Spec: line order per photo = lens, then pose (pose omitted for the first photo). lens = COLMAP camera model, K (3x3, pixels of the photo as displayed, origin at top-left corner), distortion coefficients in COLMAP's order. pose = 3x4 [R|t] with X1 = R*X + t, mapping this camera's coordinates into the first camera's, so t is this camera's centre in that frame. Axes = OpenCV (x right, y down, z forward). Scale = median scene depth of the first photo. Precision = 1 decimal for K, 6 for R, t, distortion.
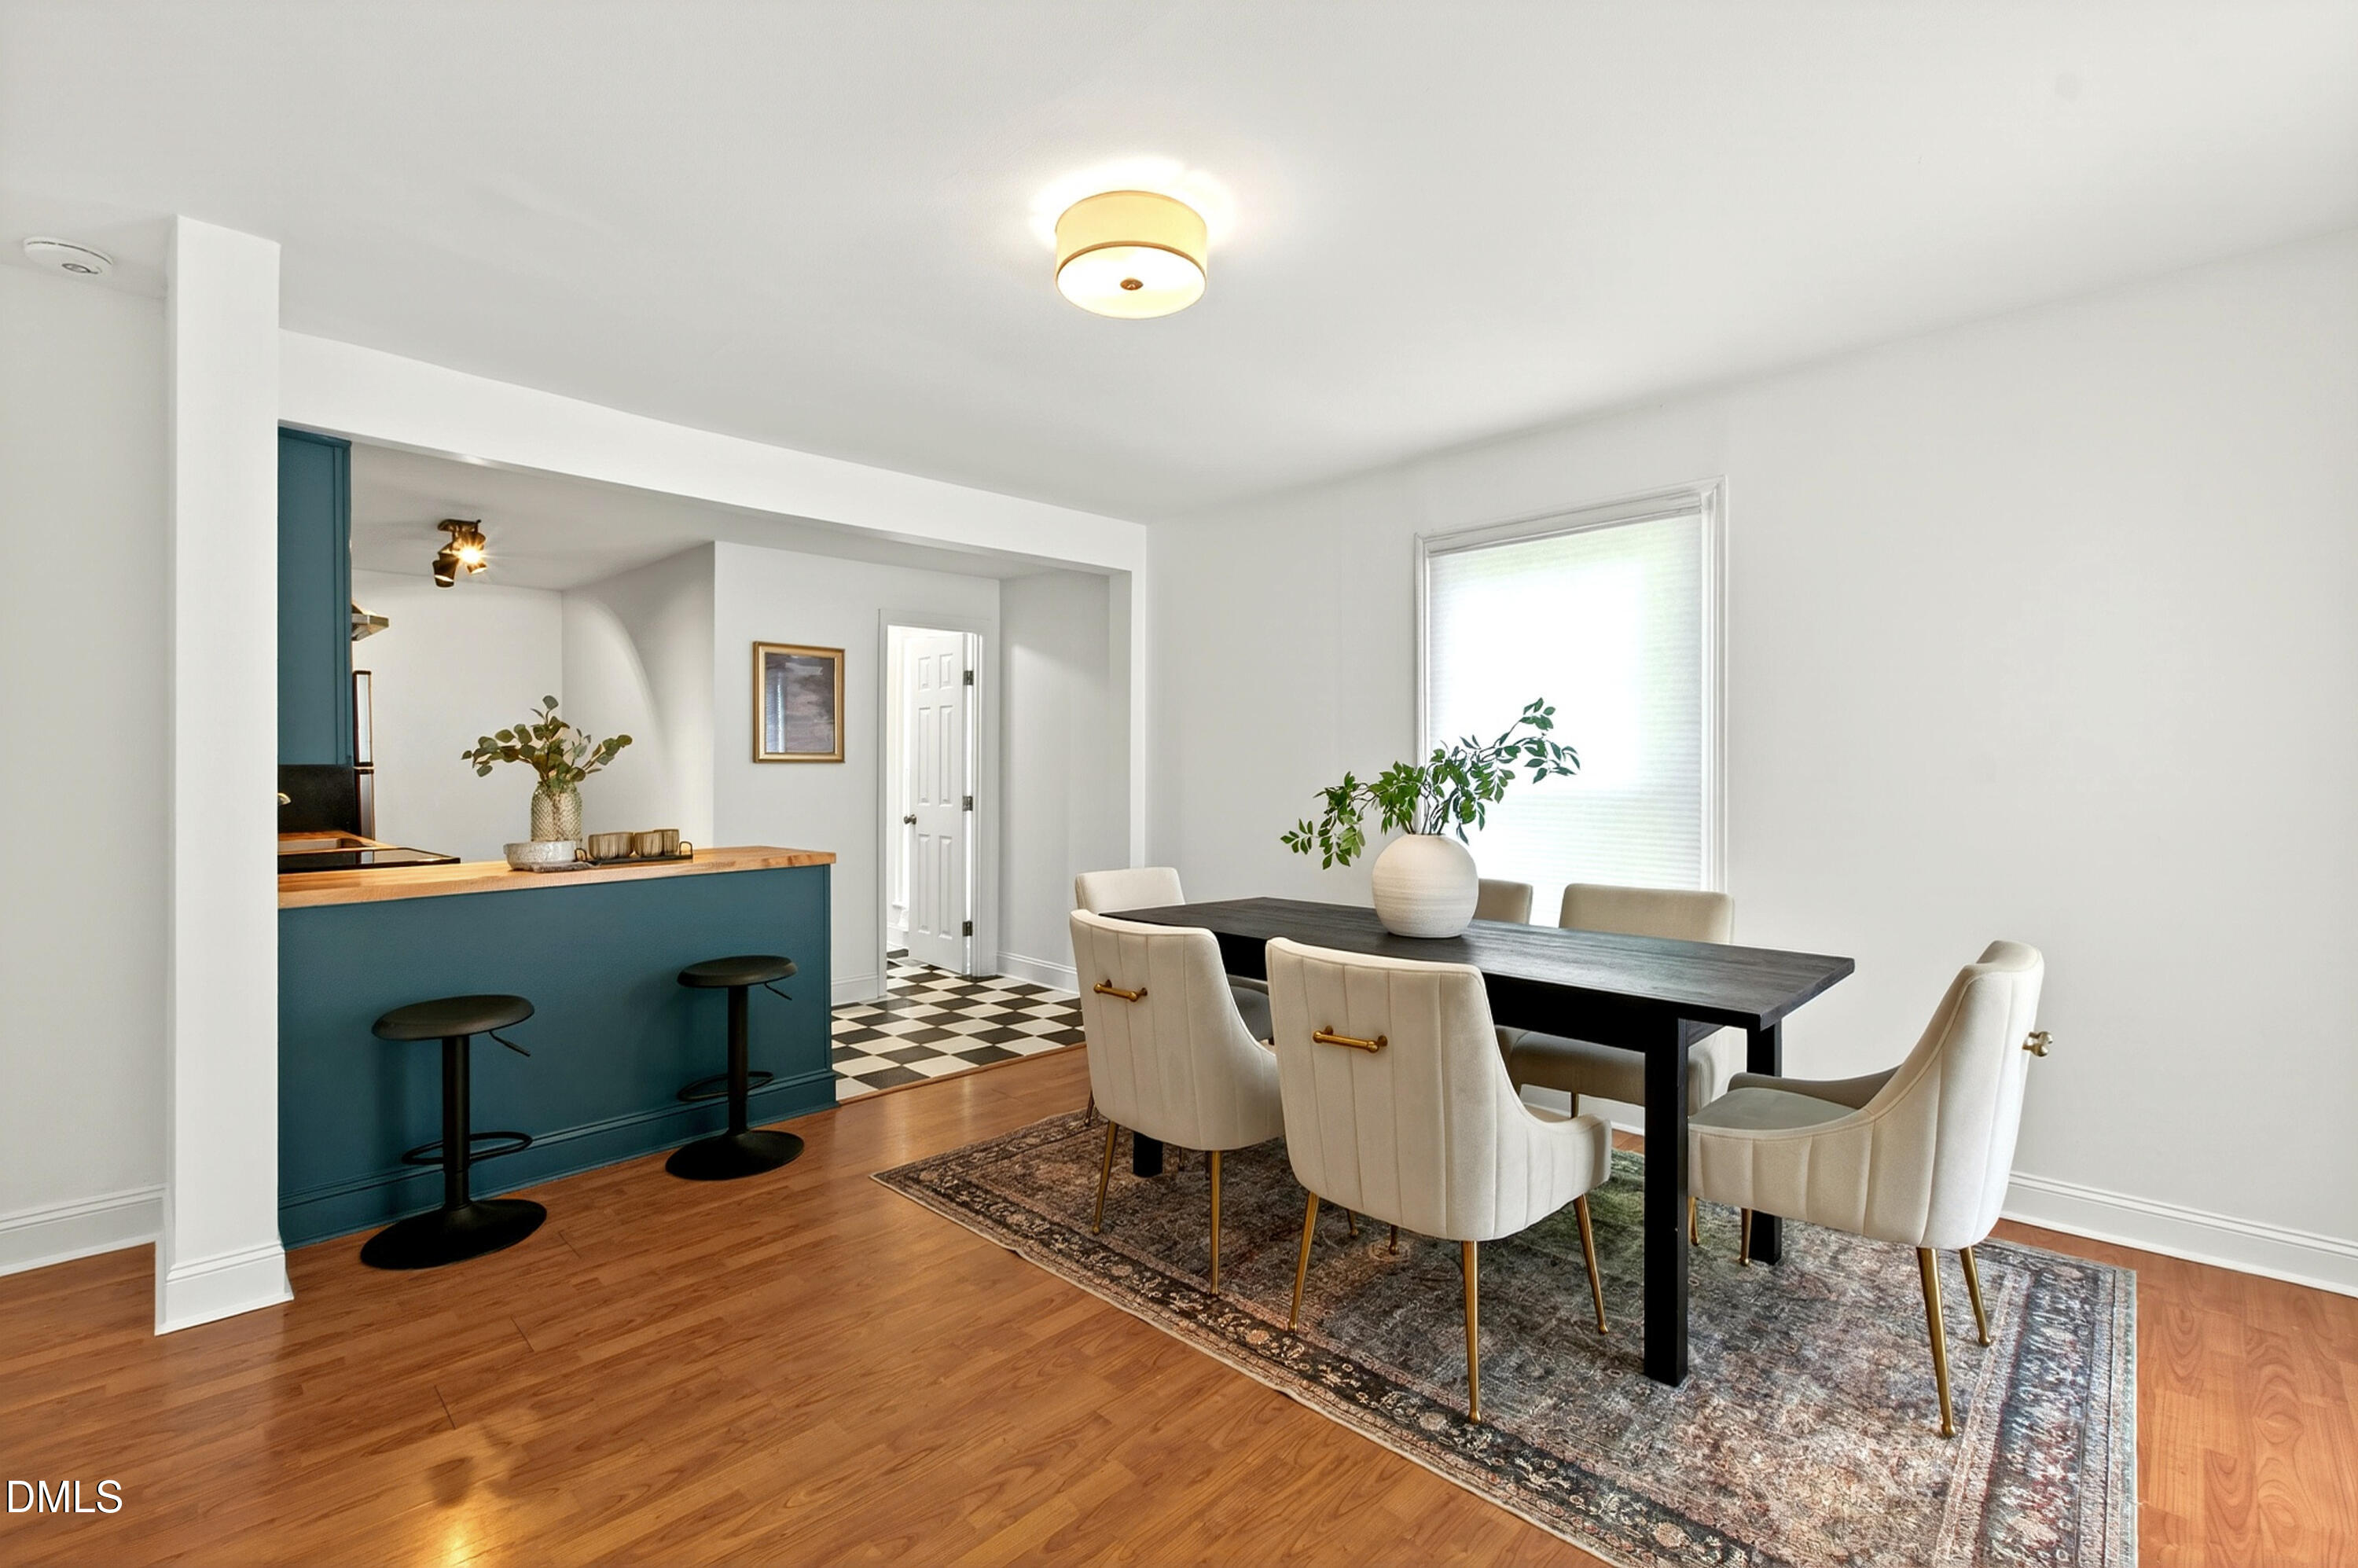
lens RADIAL K [[1065.5, 0, 1191.0], [0, 1065.5, 760.9], [0, 0, 1]] dist [0.001187, 0.000406]
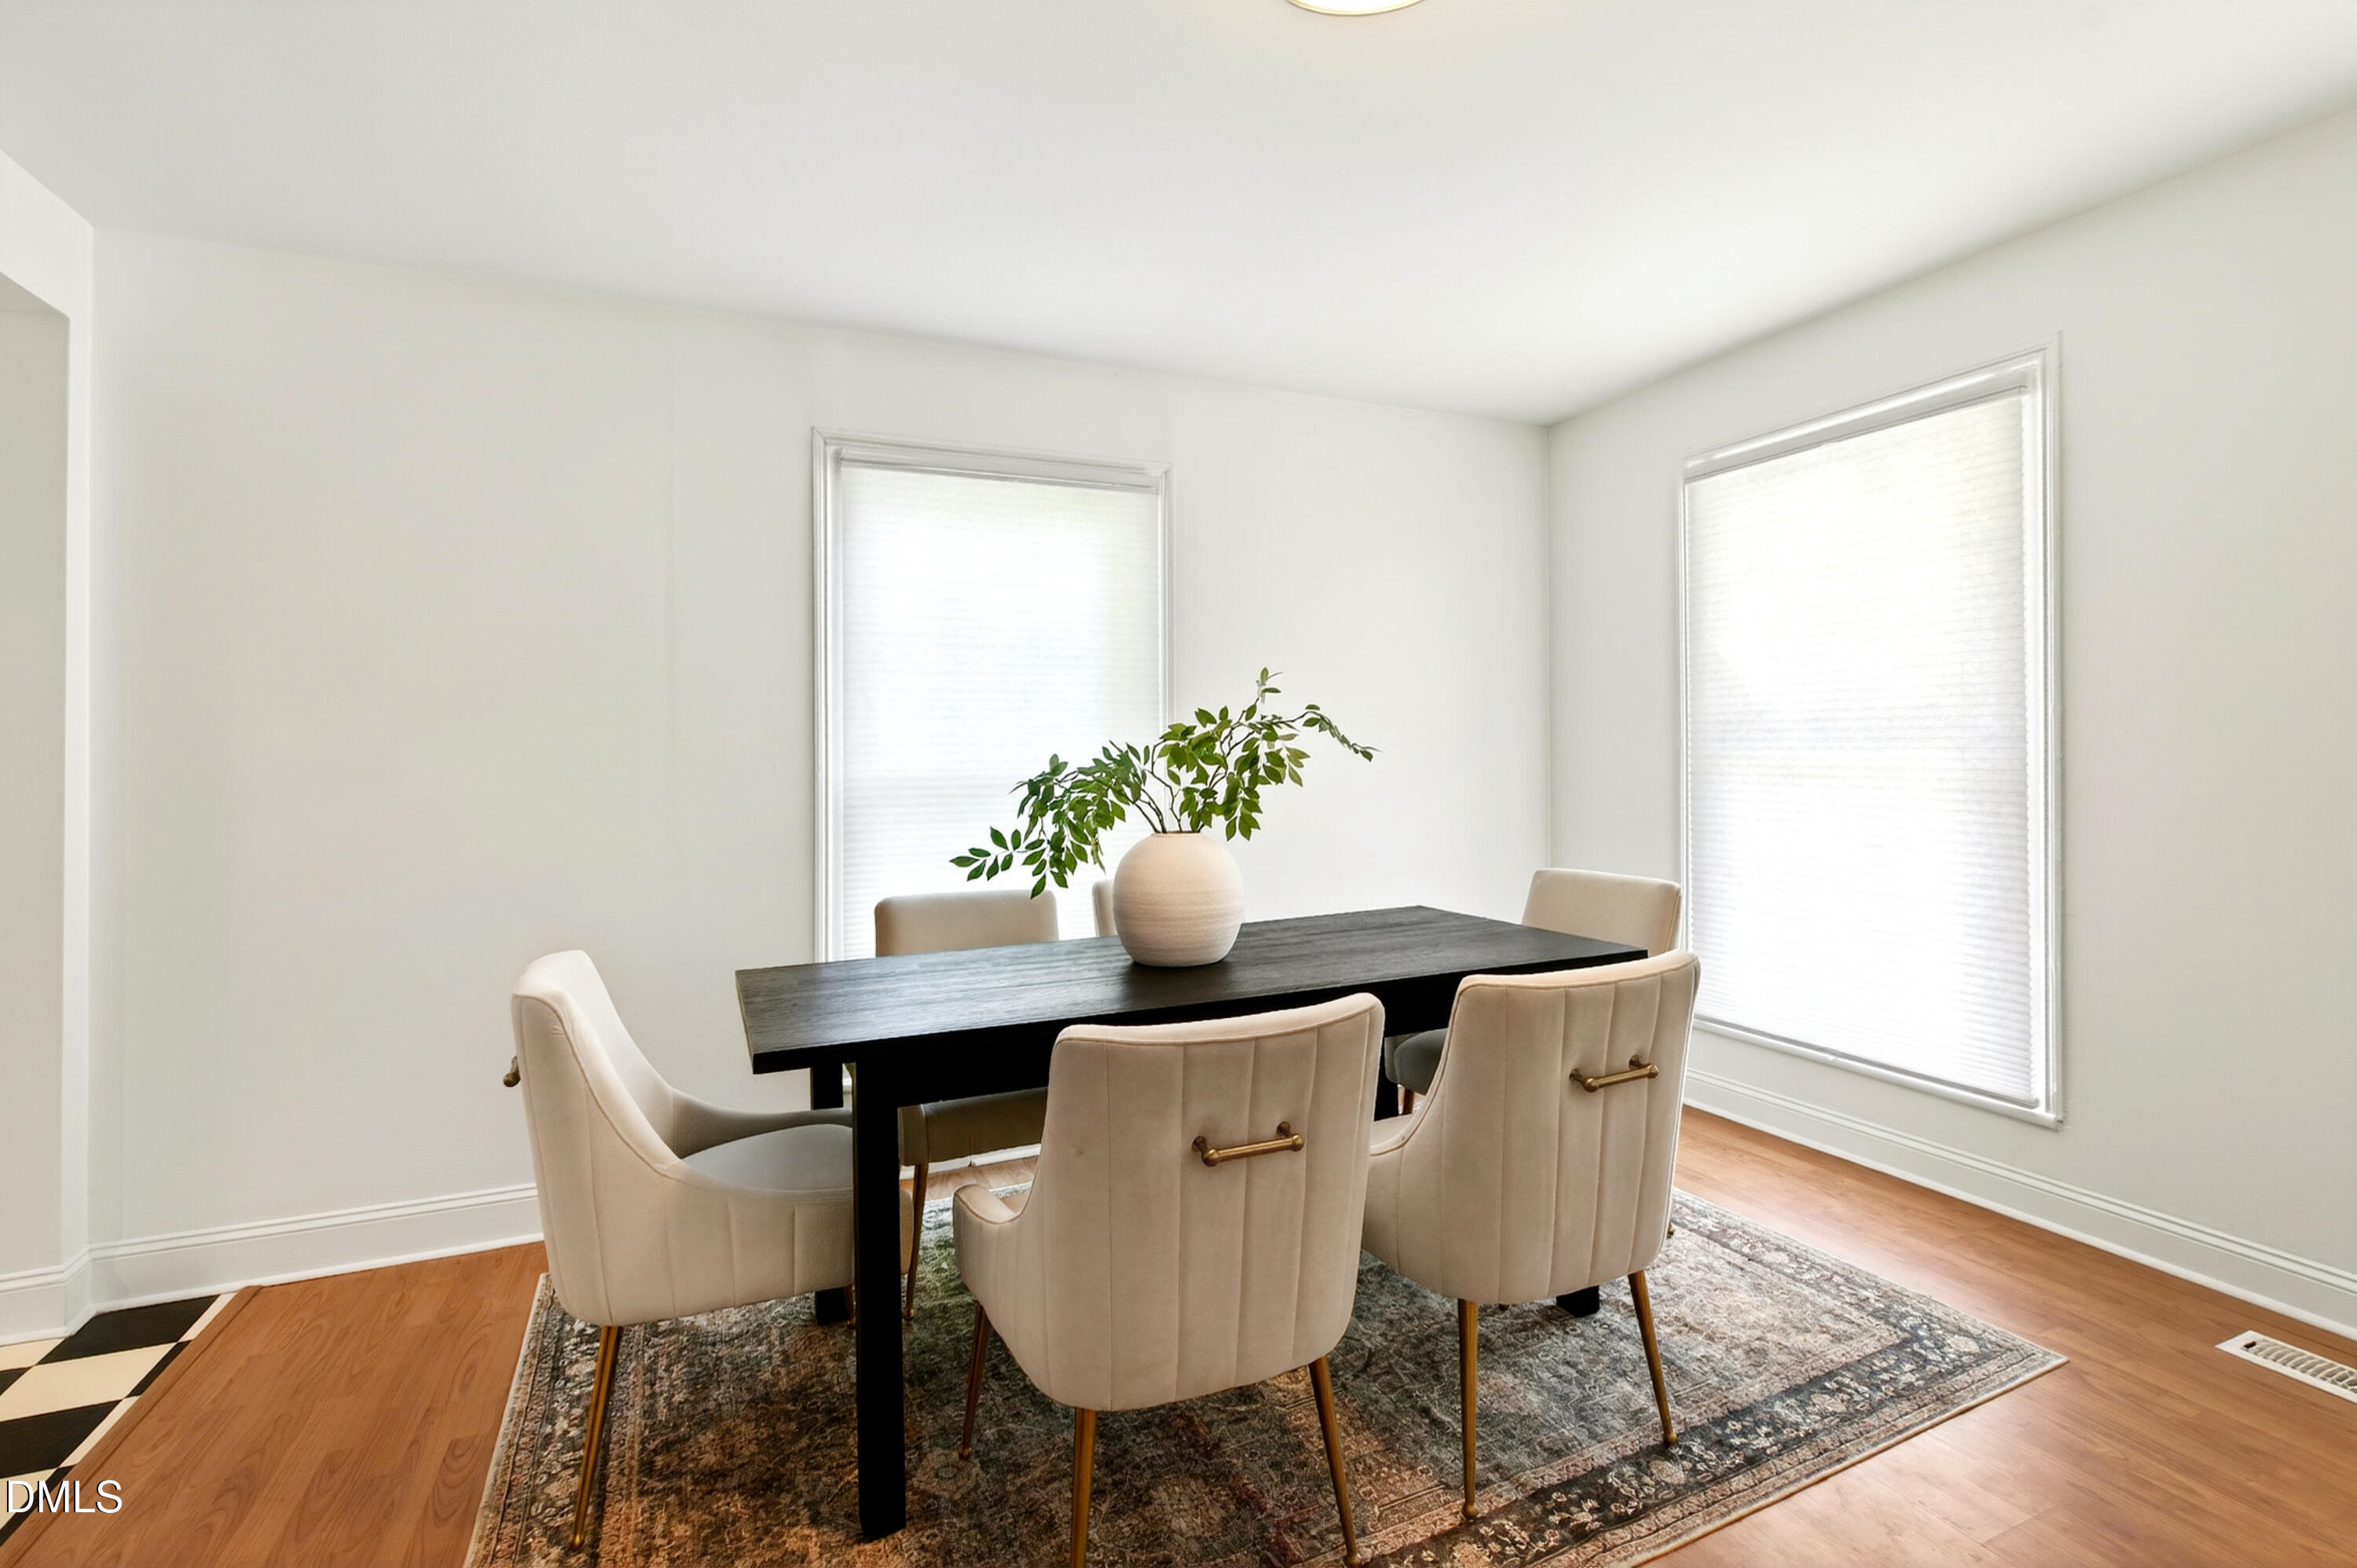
lens RADIAL K [[1065.0, 0, 1190.5], [0, 1065.0, 760.9], [0, 0, 1]] dist [0.001187, 0.000406]
pose [[0.362804, -0.006244, 0.931845, -0.679519], [0.014052, 0.999901, 0.001229, 0.022193], [-0.931760, 0.012648, 0.362855, 0.961564]]
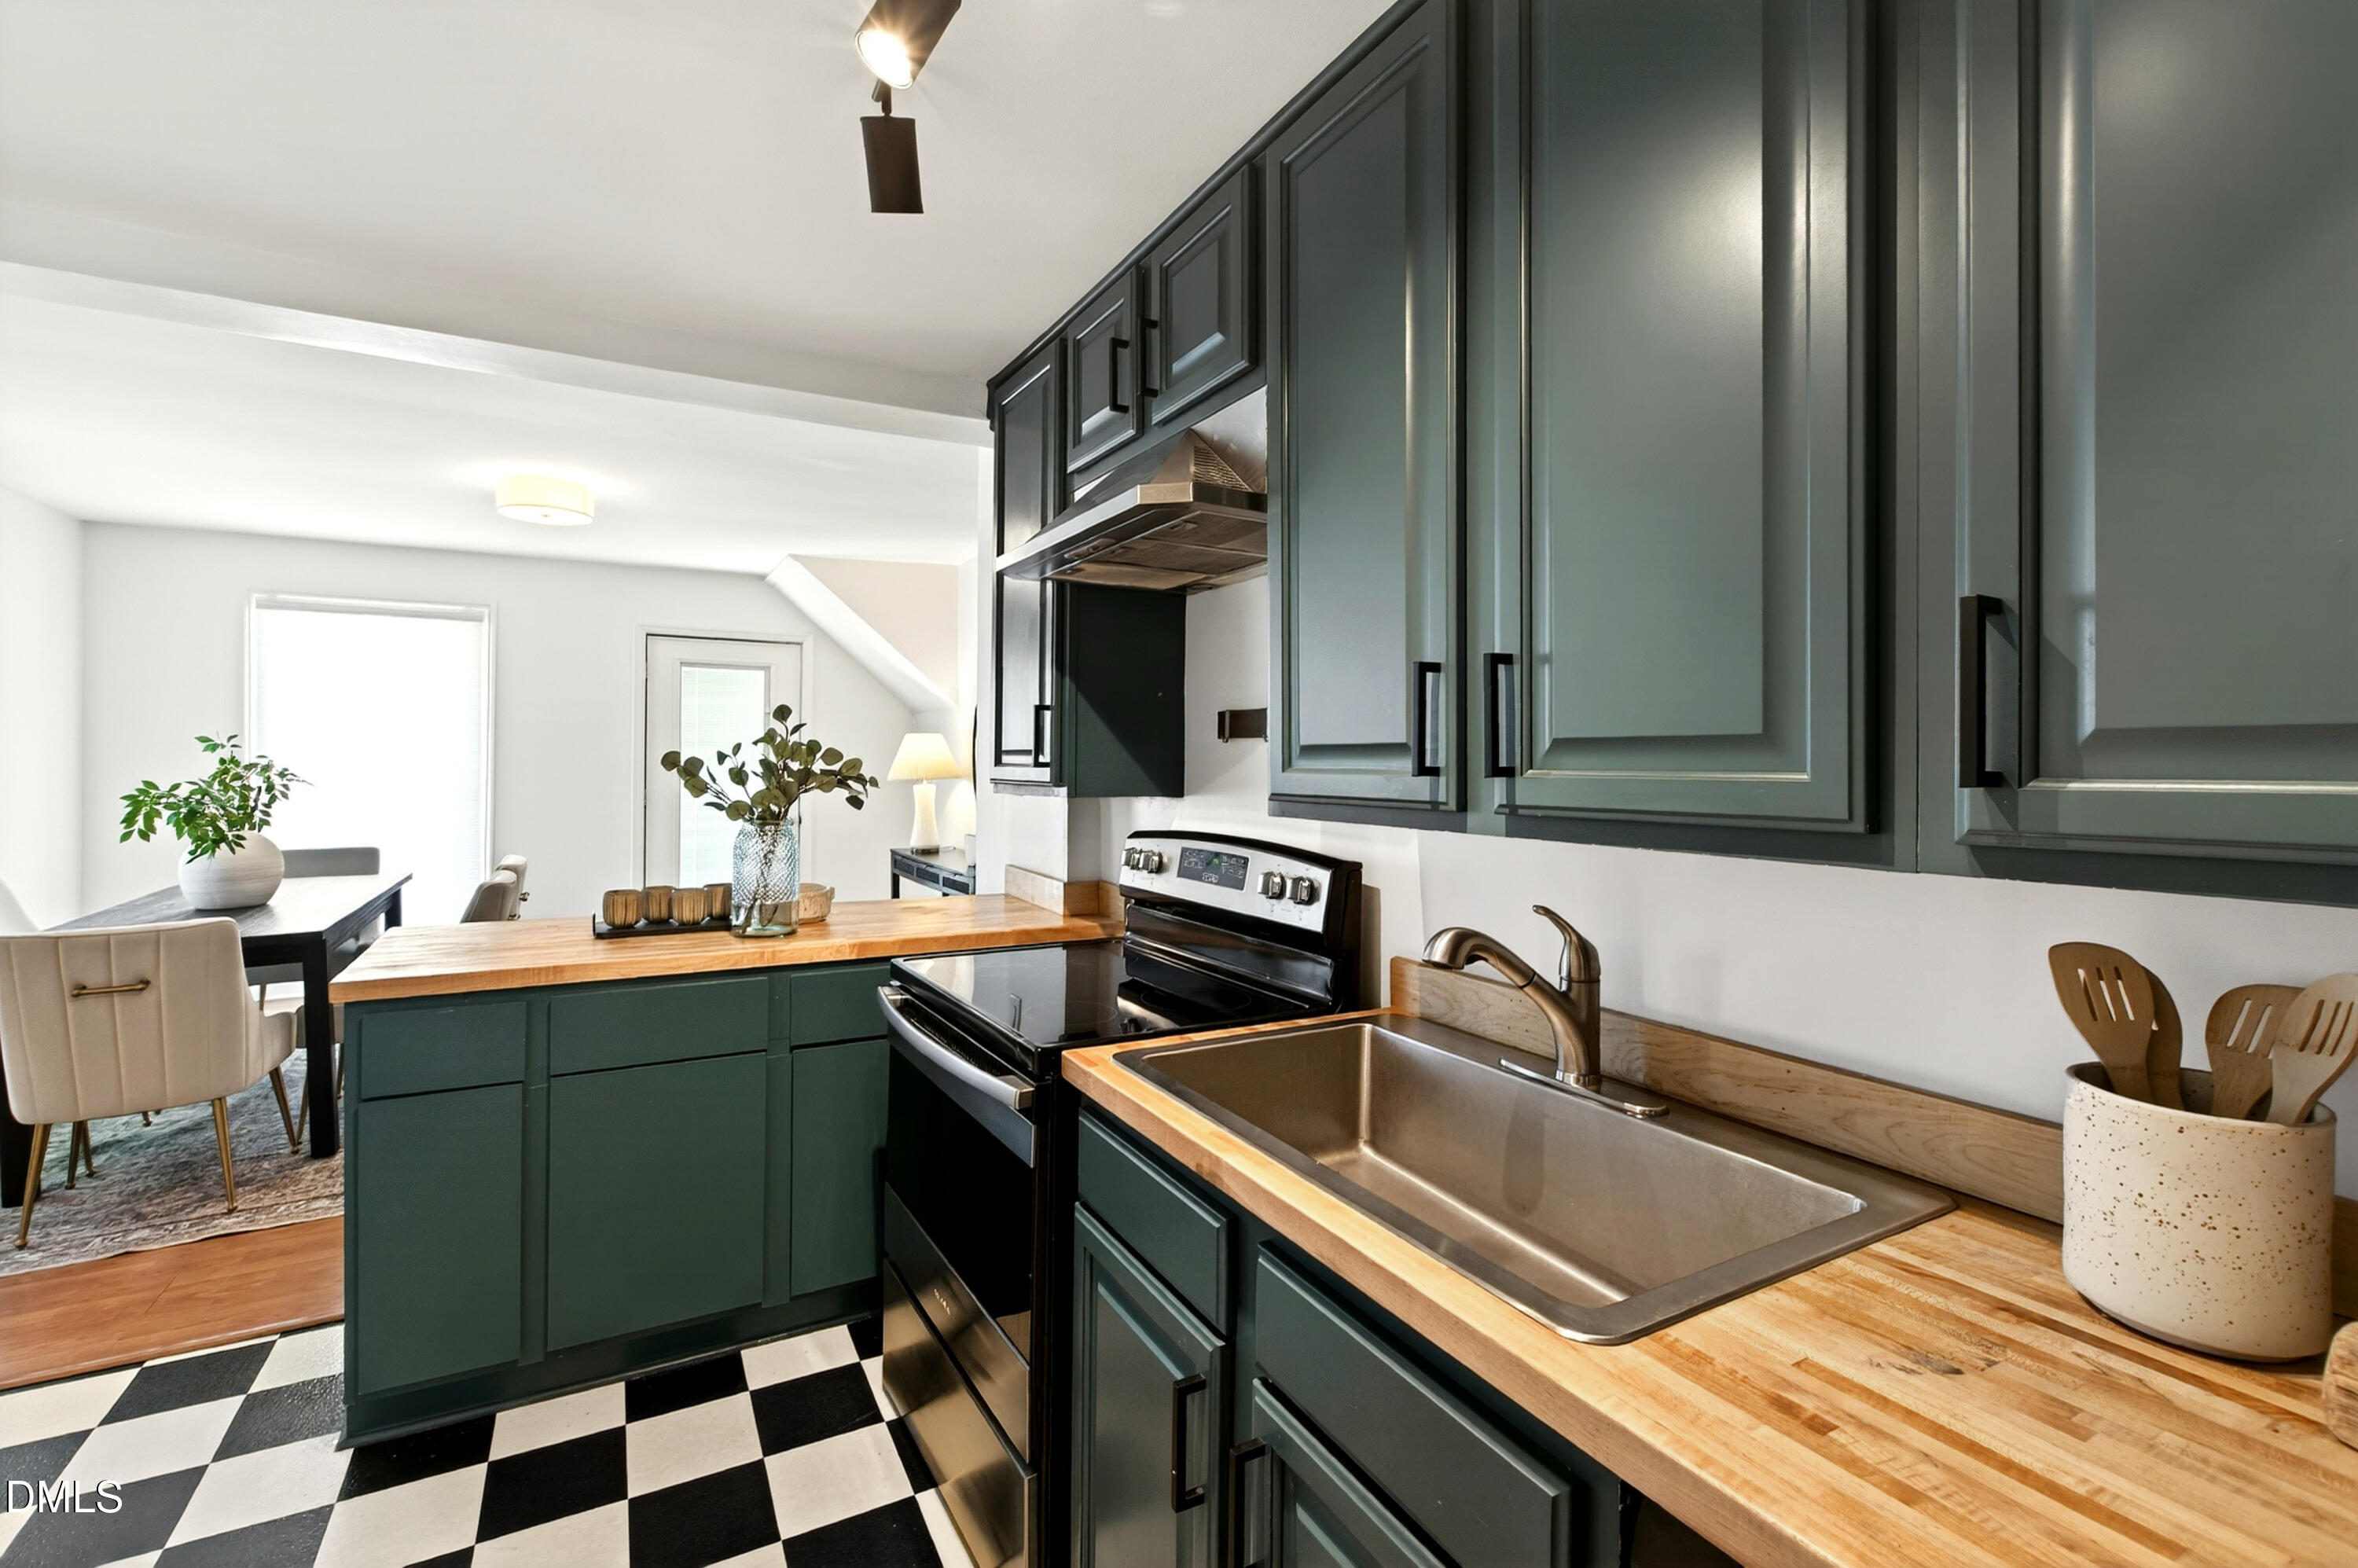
lens RADIAL K [[1065.5, 0, 1191.0], [0, 1065.5, 760.9], [0, 0, 1]] dist [0.001187, 0.000406]
pose [[-0.958449, -0.004193, 0.285234, -1.653734], [-0.002229, 0.999972, 0.007208, -0.034723], [-0.285256, 0.006273, -0.958431, 2.462806]]
